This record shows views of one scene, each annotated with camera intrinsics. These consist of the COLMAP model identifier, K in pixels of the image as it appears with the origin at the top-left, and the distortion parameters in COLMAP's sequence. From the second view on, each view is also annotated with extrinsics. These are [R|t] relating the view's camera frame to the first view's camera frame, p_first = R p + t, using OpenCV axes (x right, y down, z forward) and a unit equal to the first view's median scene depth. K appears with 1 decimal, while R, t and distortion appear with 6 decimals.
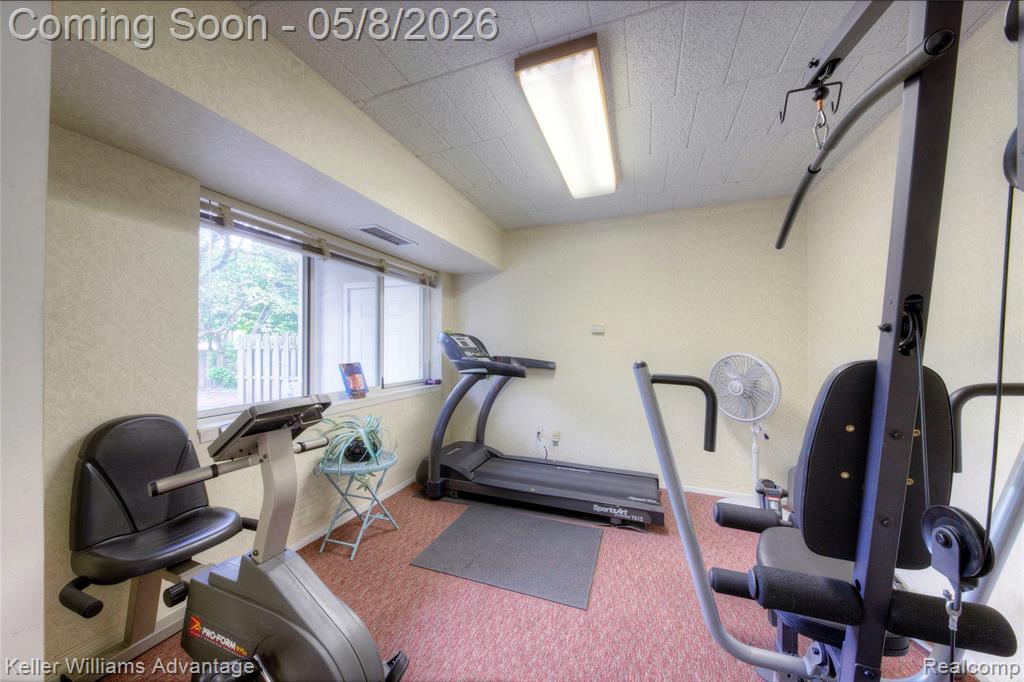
lens RADIAL K [[349.5, 0, 513.2], [0, 349.5, 345.8], [0, 0, 1]] dist [0.010263, -0.006451]
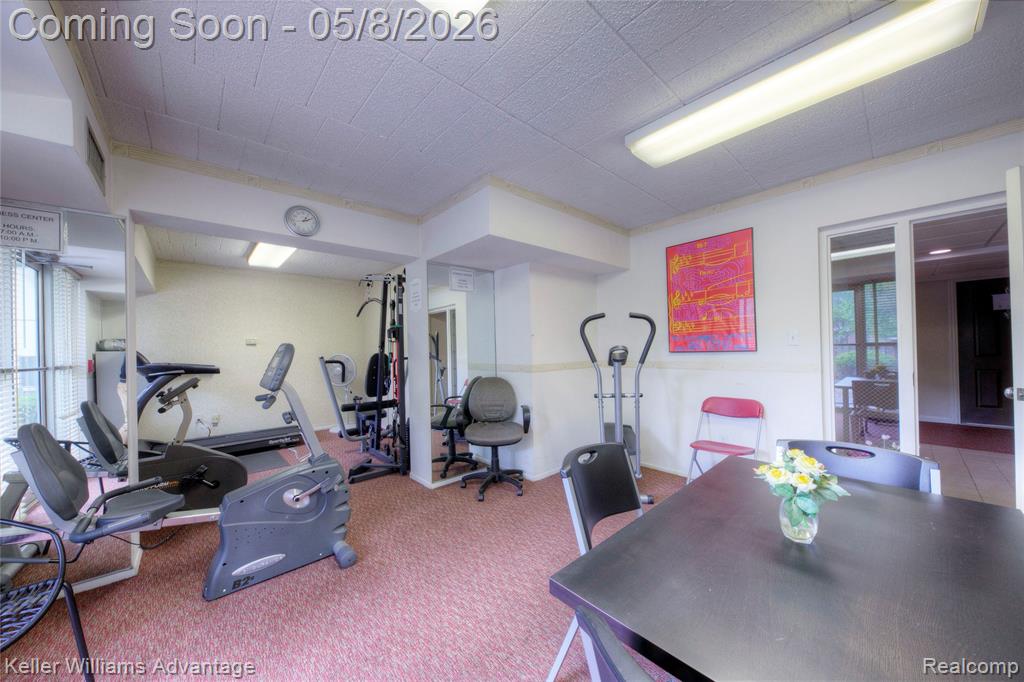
lens RADIAL K [[351.2, 0, 509.3], [0, 351.2, 345.0], [0, 0, 1]] dist [0.009883, -0.006415]
pose [[0.463973, -0.007319, 0.885819, -0.739890], [0.020540, 0.999786, -0.002498, -0.007299], [-0.885611, 0.019354, 0.464024, -0.871542]]
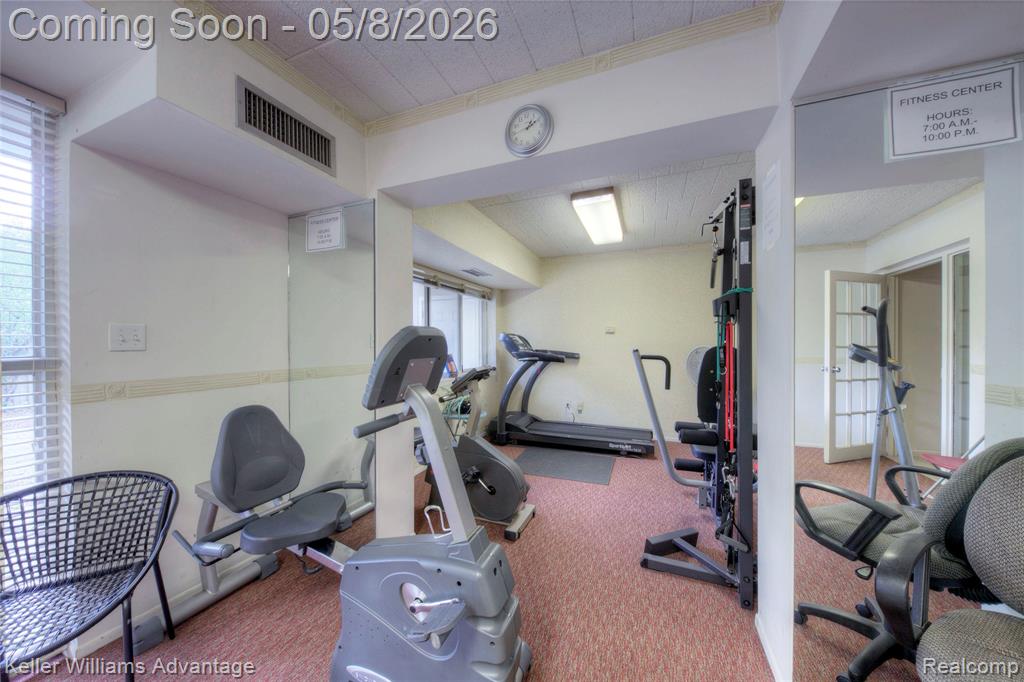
lens RADIAL K [[349.5, 0, 513.2], [0, 349.5, 345.8], [0, 0, 1]] dist [0.010263, -0.006451]
pose [[0.999863, -0.008482, -0.014190, -0.161181], [0.008626, 0.999911, 0.010161, -0.001240], [0.014103, -0.010282, 0.999848, -0.522702]]
